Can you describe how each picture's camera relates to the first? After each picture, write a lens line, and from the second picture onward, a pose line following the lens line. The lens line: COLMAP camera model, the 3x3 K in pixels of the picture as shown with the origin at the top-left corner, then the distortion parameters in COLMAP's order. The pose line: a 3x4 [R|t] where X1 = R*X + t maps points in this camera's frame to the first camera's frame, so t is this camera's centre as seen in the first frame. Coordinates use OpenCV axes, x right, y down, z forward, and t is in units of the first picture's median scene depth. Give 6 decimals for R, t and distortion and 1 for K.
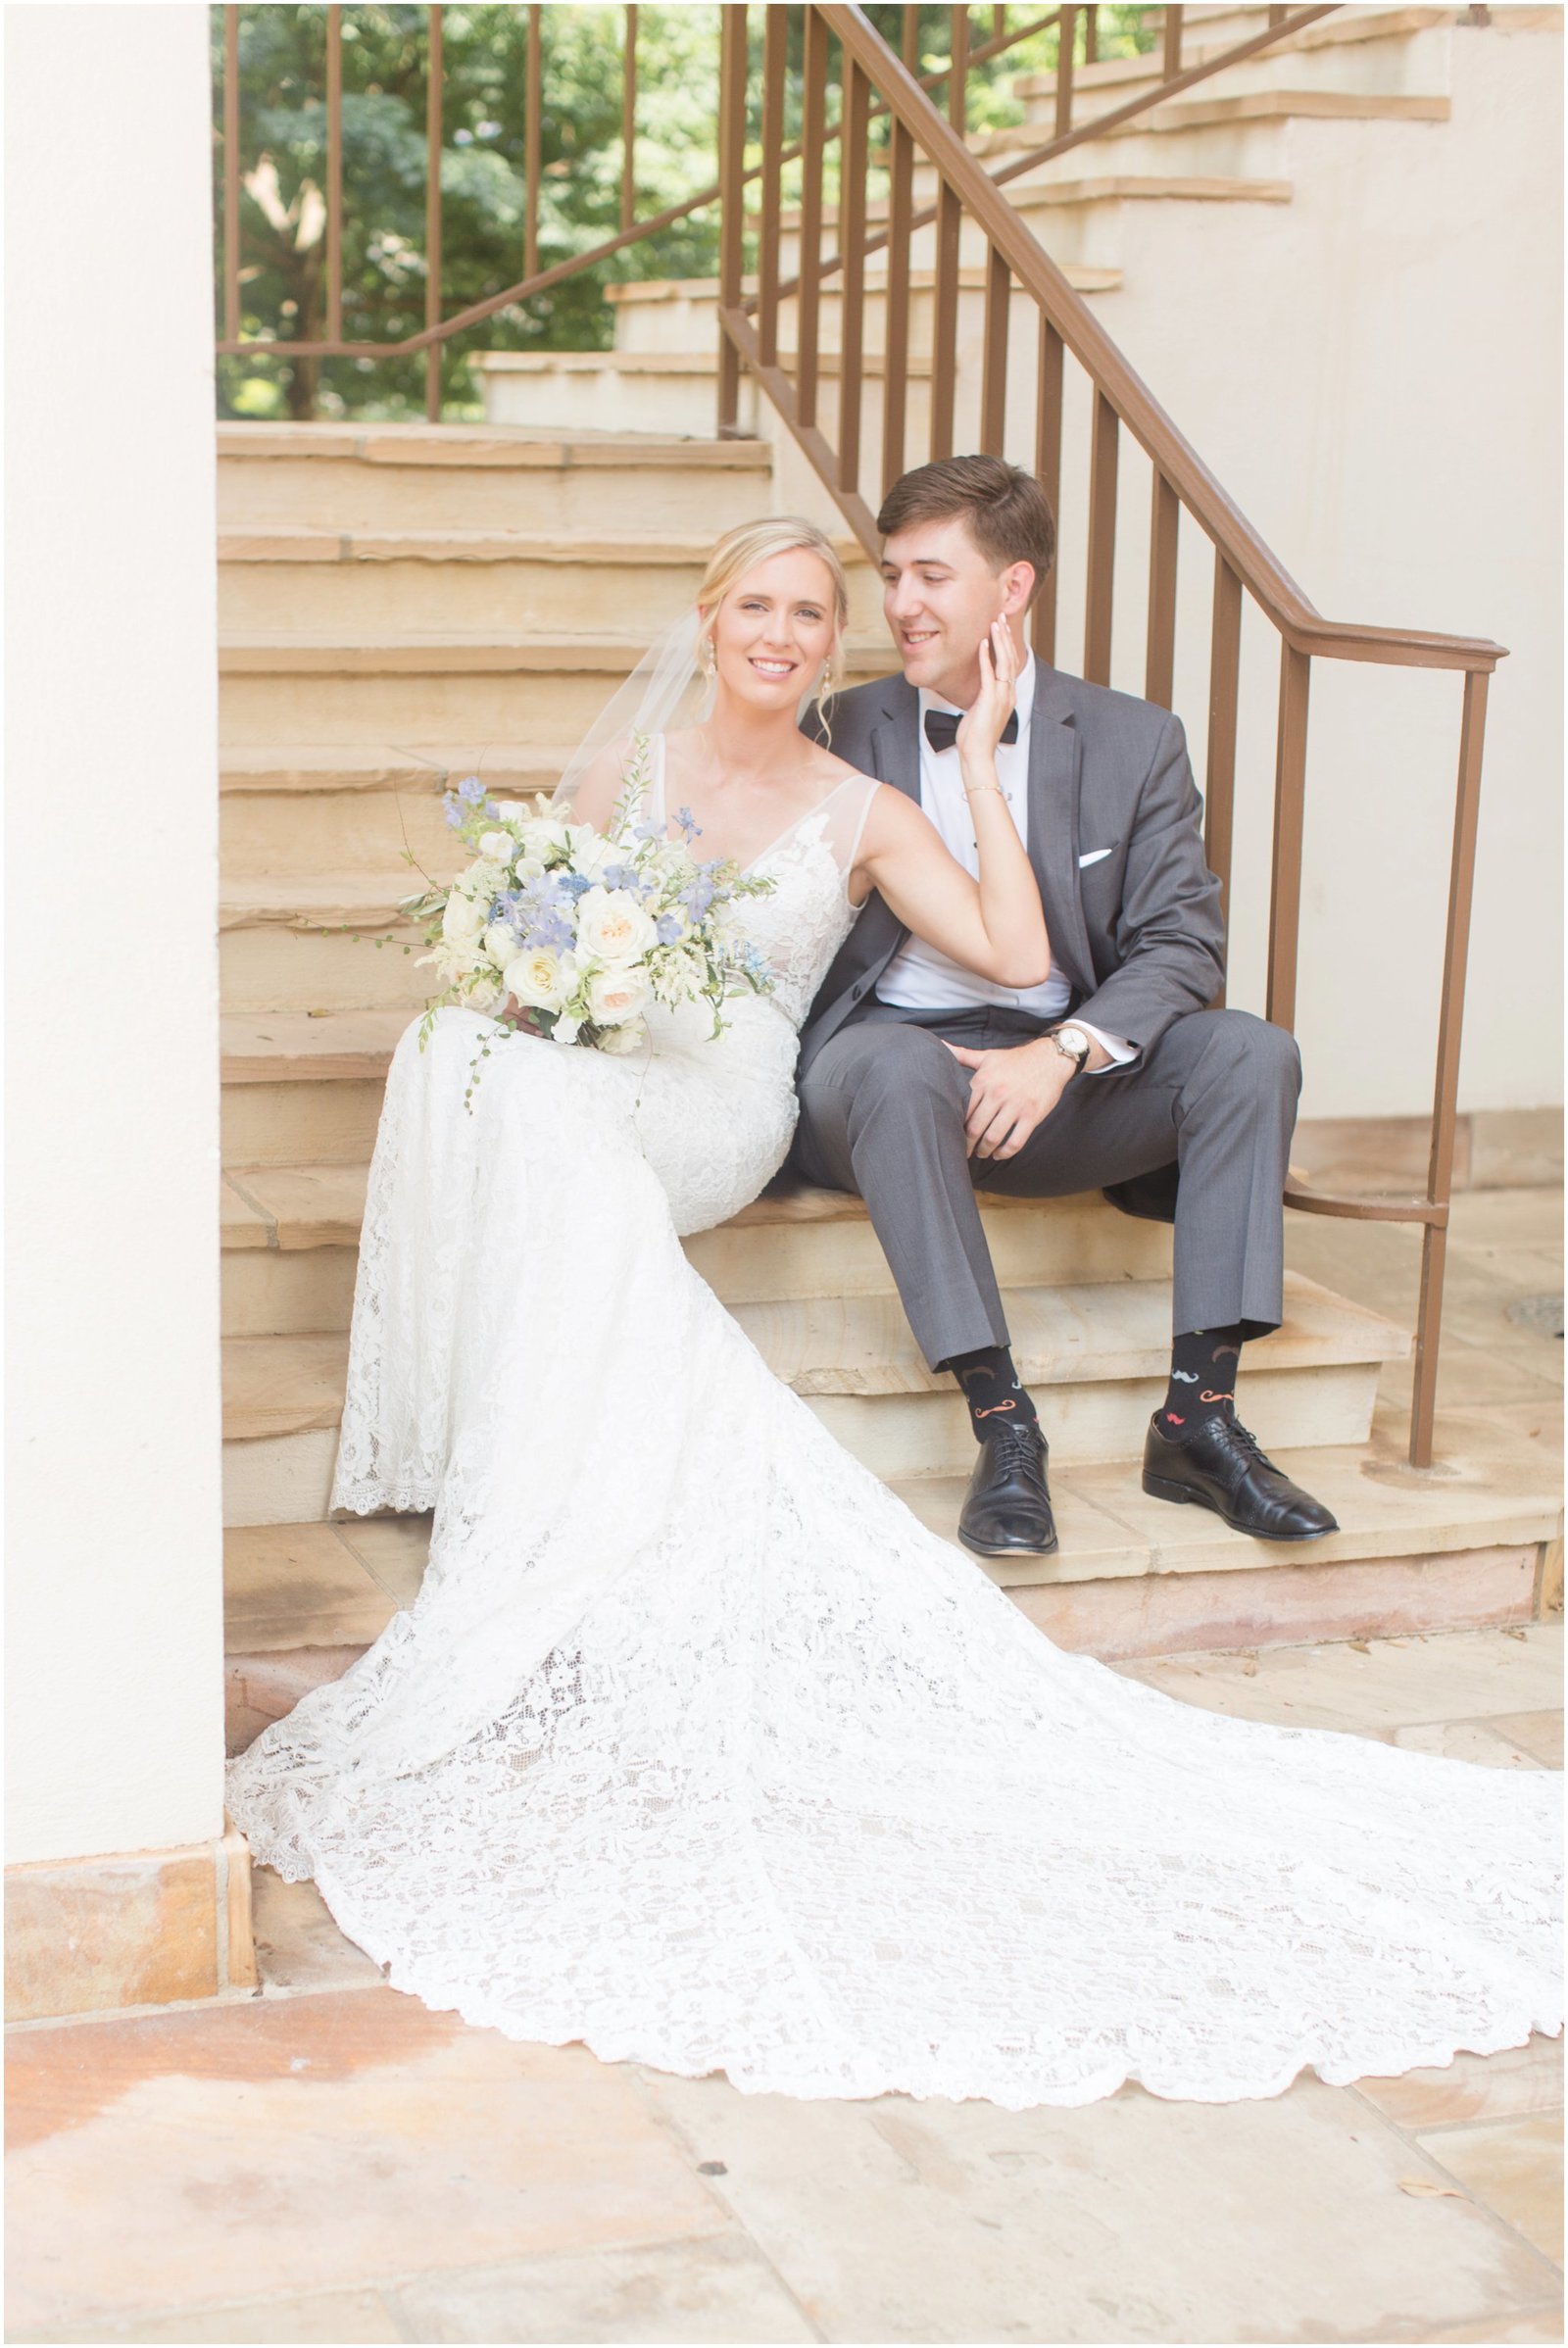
lens RADIAL K [[3724.9, 0, 709.8], [0, 3724.9, 1334.5], [0, 0, 1]] dist [0.007460, 0.041217]
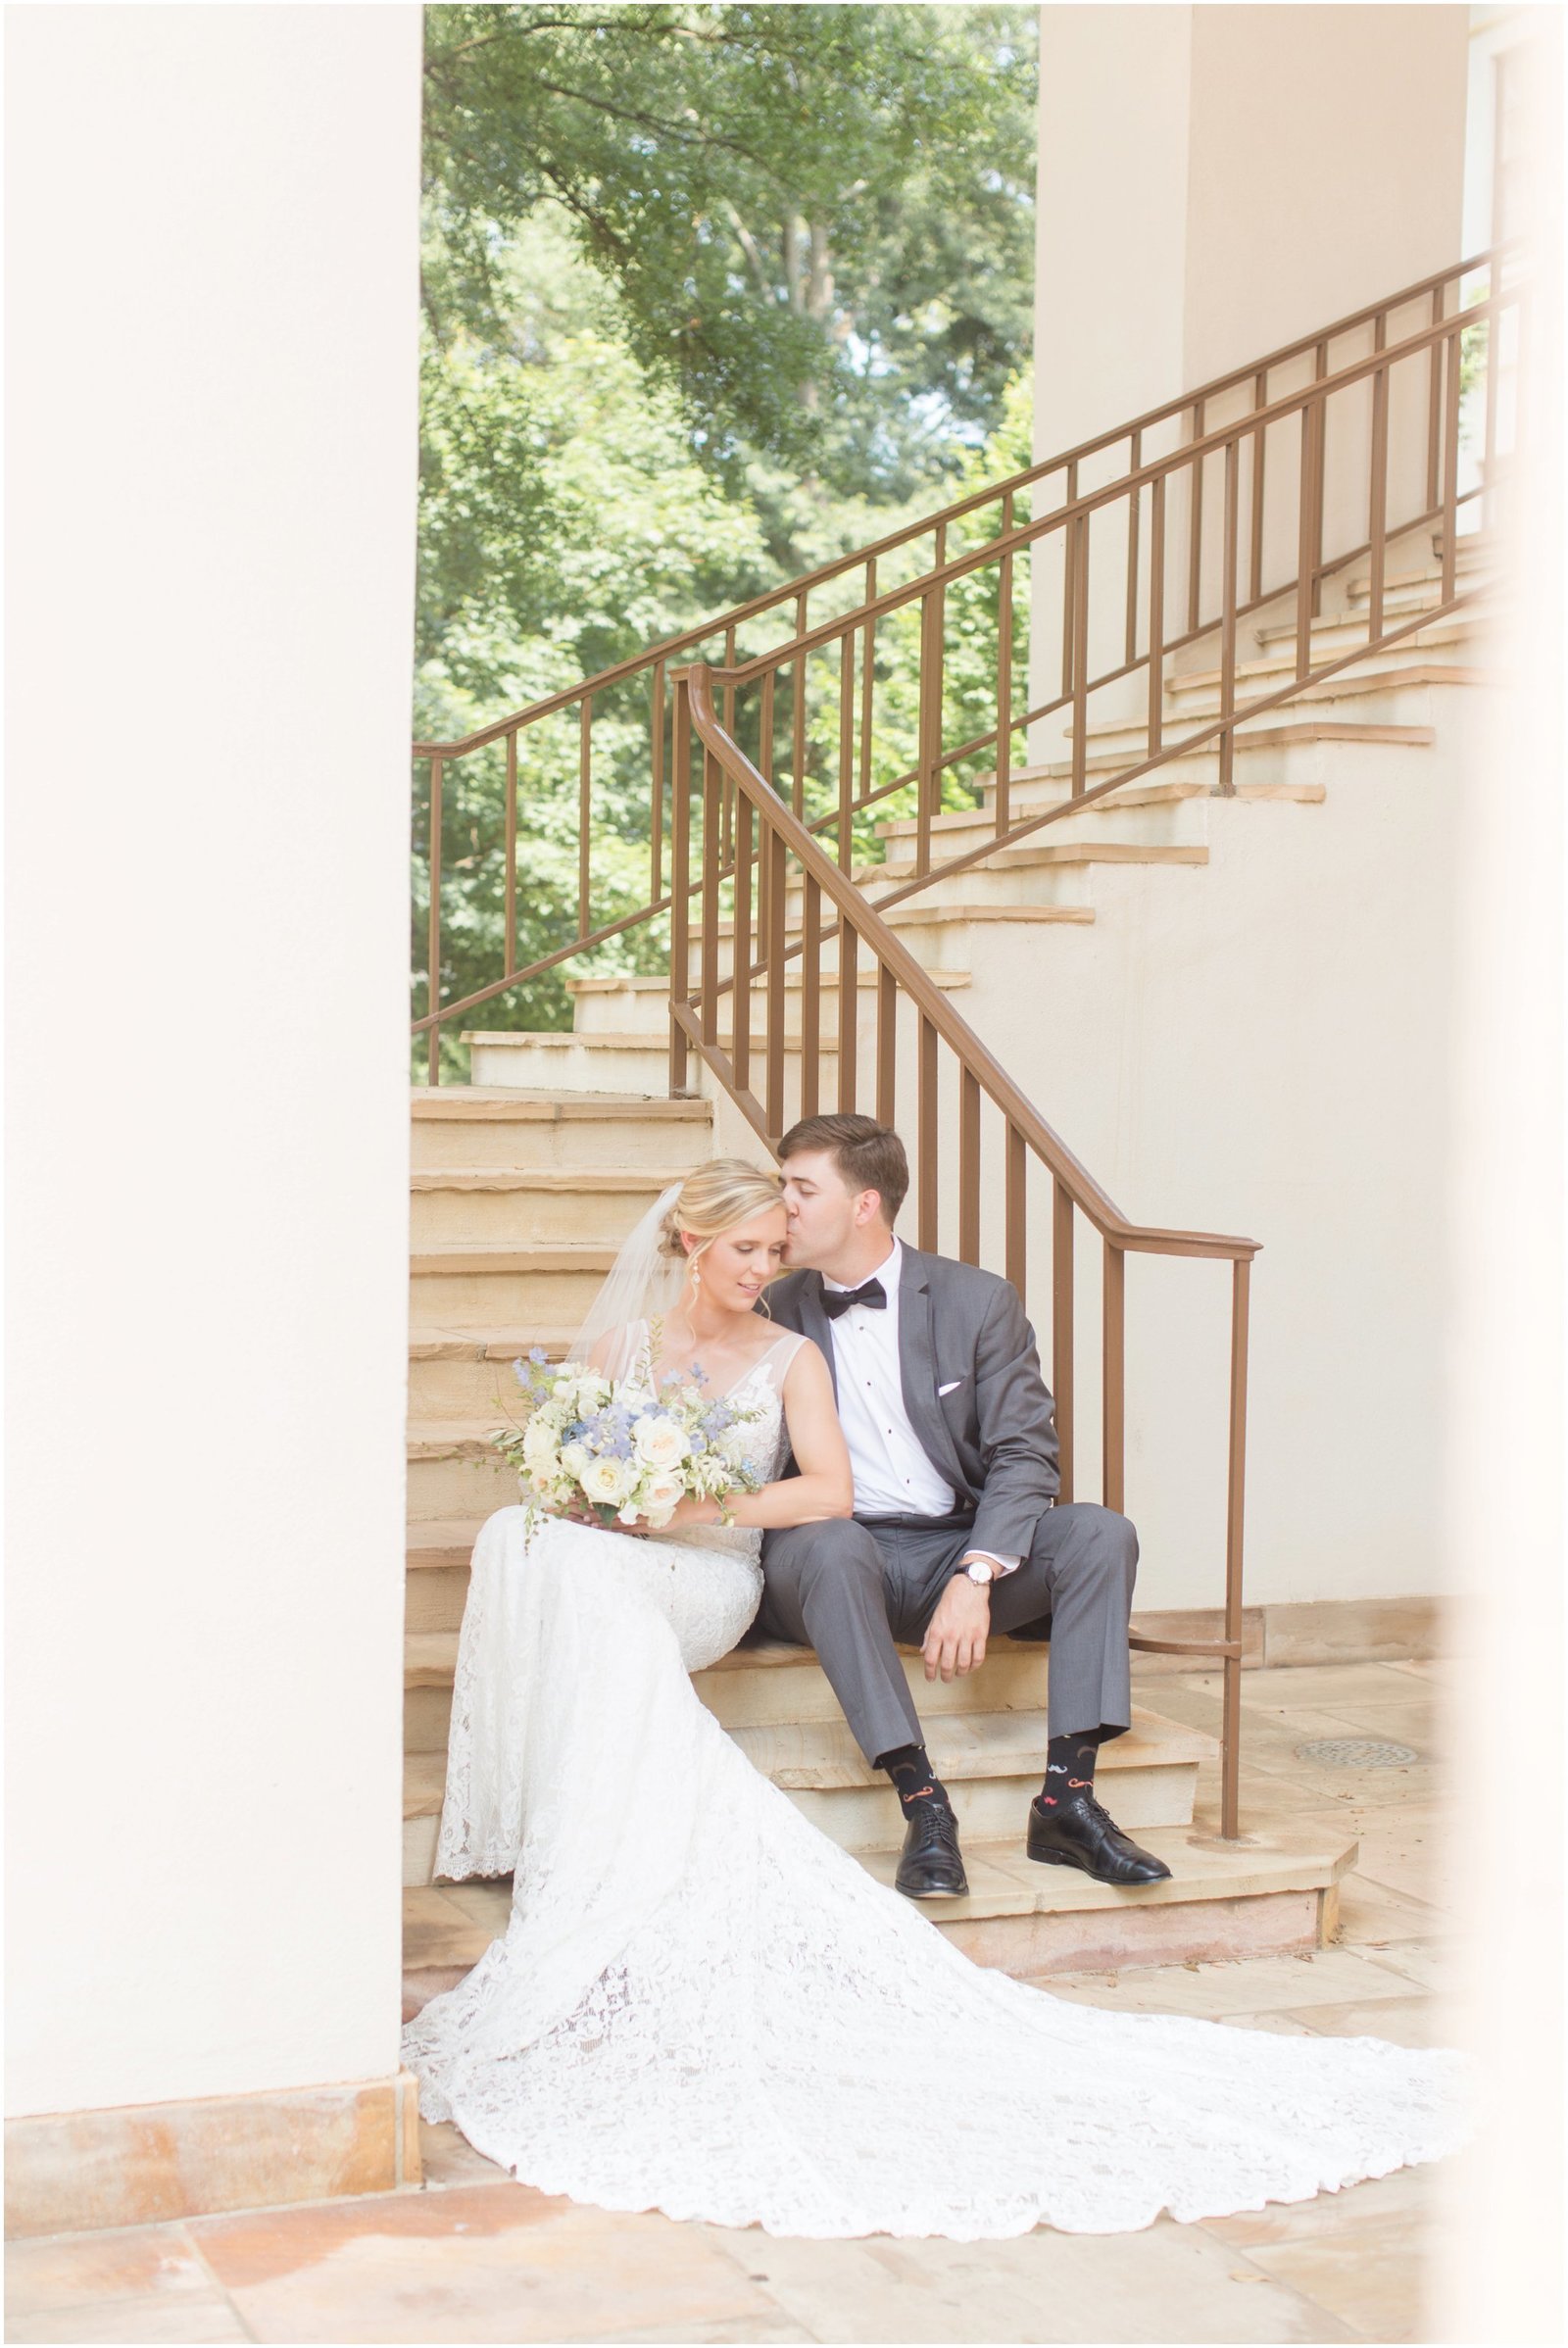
lens RADIAL K [[3469.9, 0, 784.0], [0, 3469.9, 1174.0], [0, 0, 1]] dist [0.014433, -0.027381]
pose [[0.998122, -0.009557, 0.060511, -0.048532], [0.021881, 0.978219, -0.206421, 0.060432], [-0.057220, 0.207357, 0.976590, -0.293413]]
